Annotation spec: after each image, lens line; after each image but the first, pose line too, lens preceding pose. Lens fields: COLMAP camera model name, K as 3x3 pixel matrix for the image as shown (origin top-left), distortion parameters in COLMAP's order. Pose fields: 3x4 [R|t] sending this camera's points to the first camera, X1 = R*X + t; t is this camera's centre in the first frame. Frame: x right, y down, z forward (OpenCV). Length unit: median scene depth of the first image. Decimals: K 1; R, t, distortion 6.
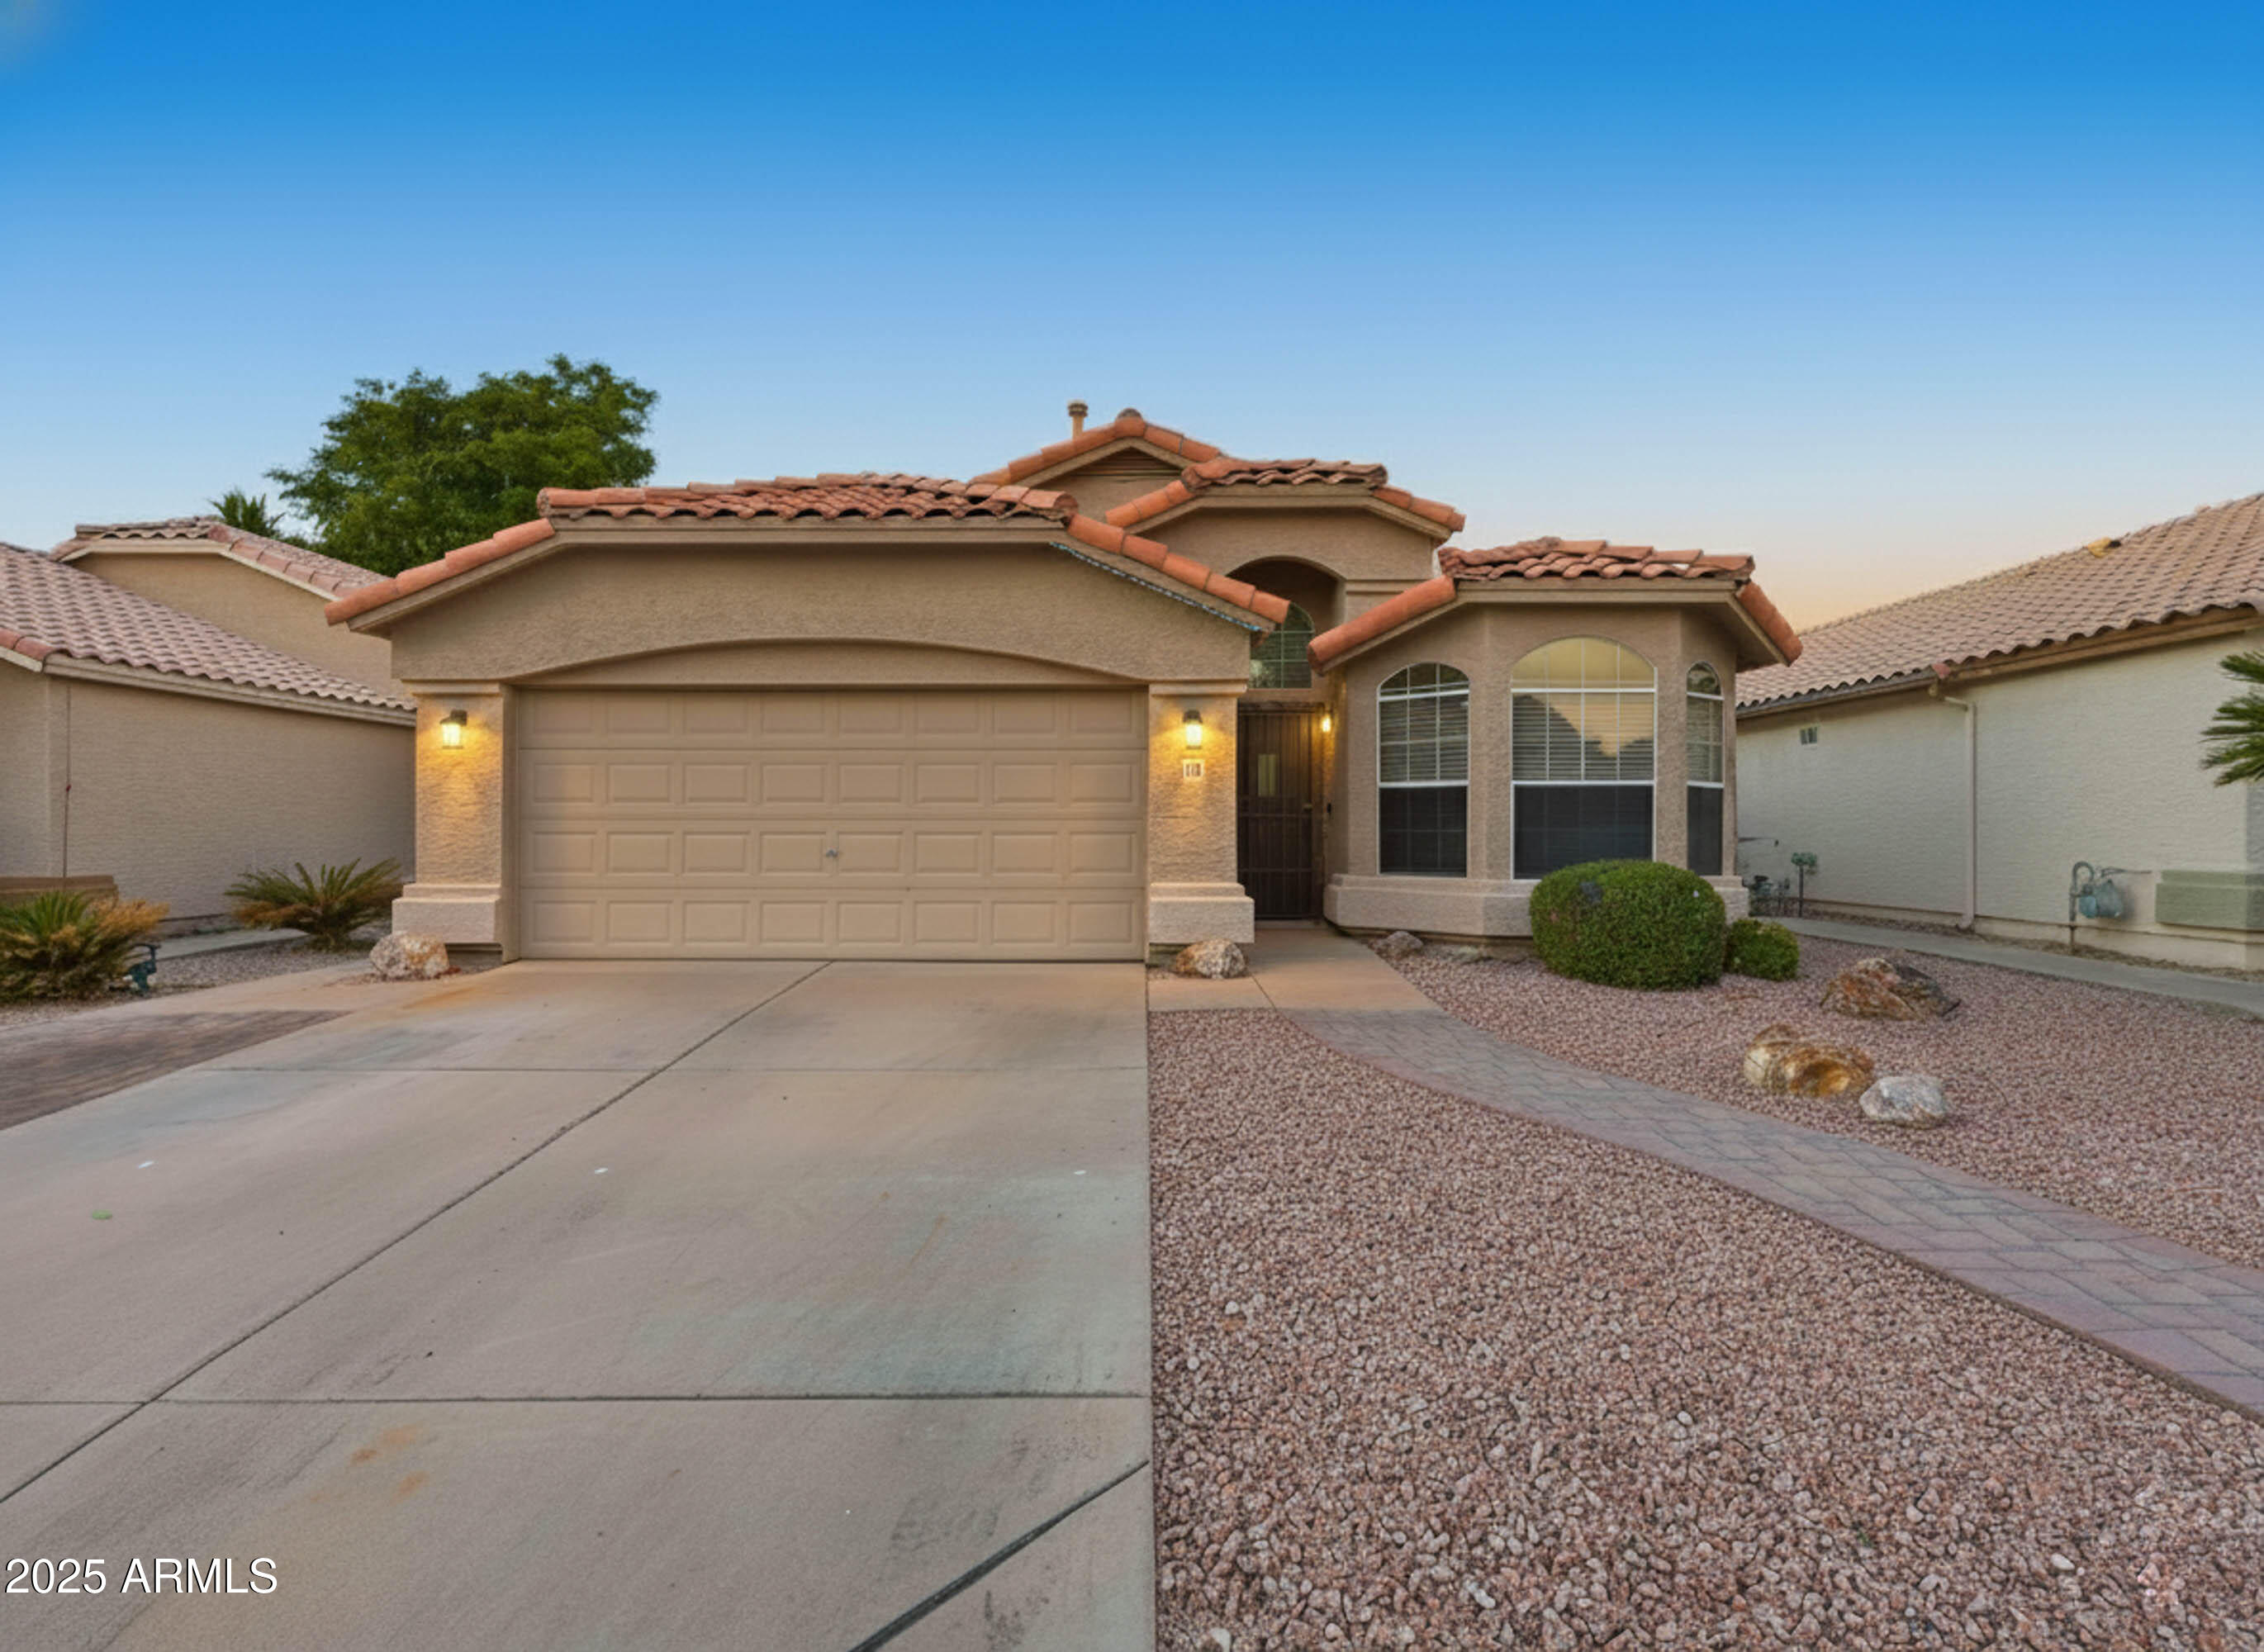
lens RADIAL K [[1069.3, 0, 1134.4], [0, 1069.3, 834.8], [0, 0, 1]] dist [-0.001959, -0.000848]
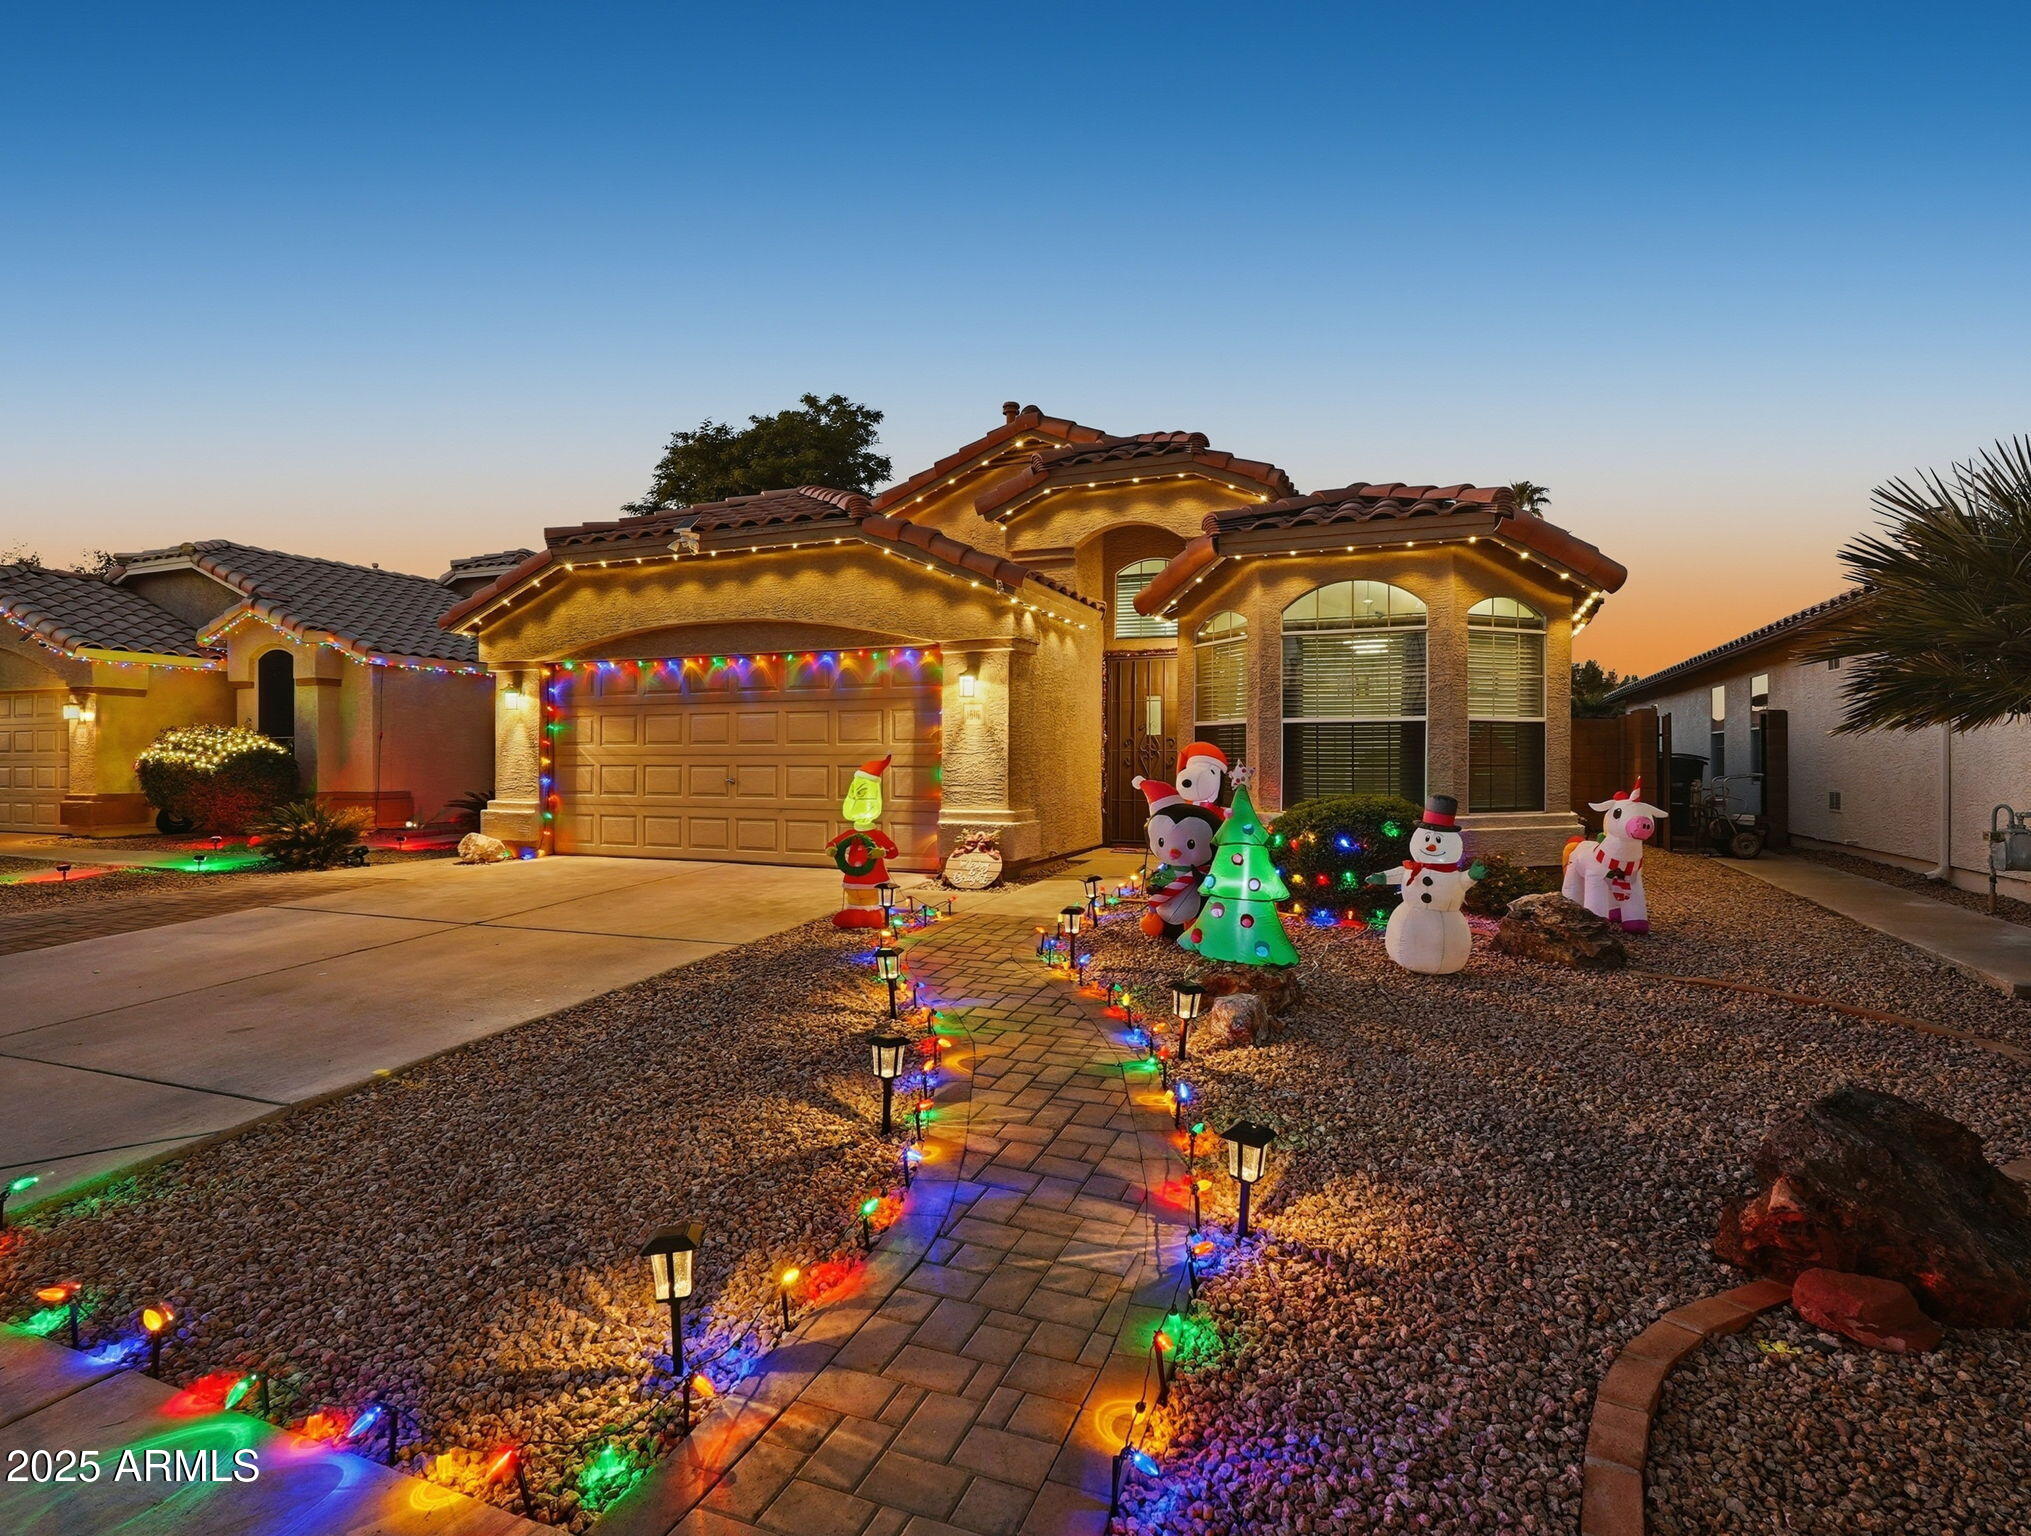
lens RADIAL K [[974.6, 0, 1020.5], [0, 974.6, 763.2], [0, 0, 1]] dist [-0.004588, 0.000075]
pose [[0.934125, 0.000739, -0.356946, 0.385431], [-0.002436, 0.999988, -0.004305, -0.000806], [0.356939, 0.004891, 0.934115, -0.000550]]
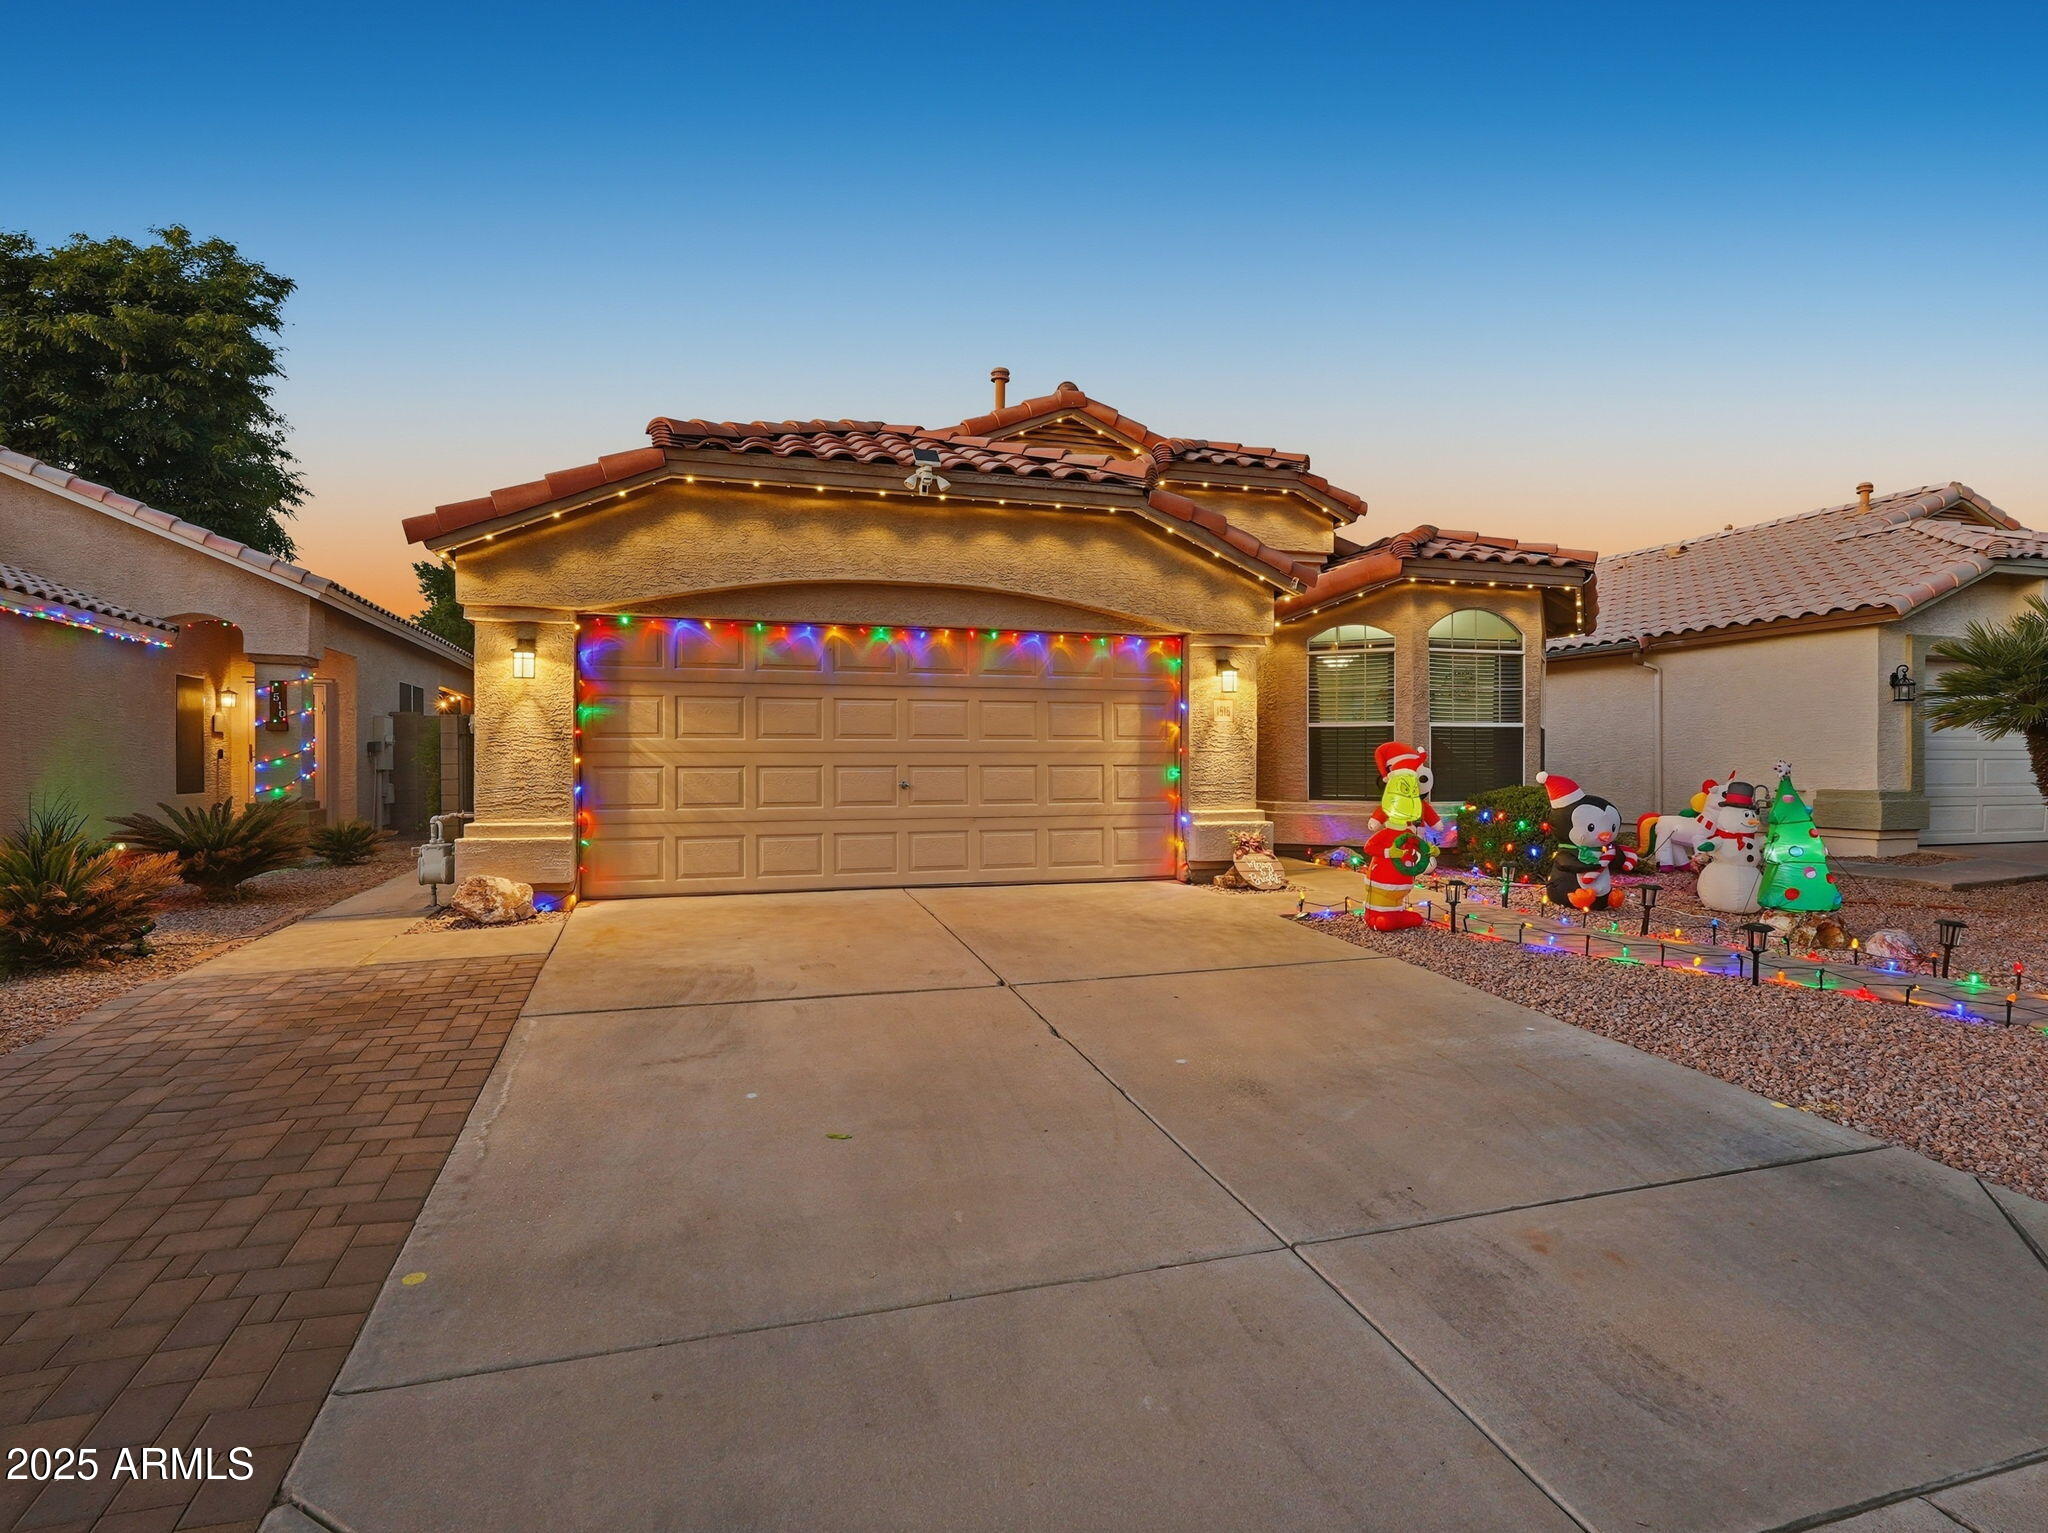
lens RADIAL K [[1025.7, 0, 1026.3], [0, 1025.7, 762.6], [0, 0, 1]] dist [0.000289, 0.002393]
pose [[0.959064, -0.002676, 0.283176, -0.362311], [0.005032, 0.999959, -0.007591, 0.002287], [-0.283144, 0.008705, 0.959038, -0.001048]]
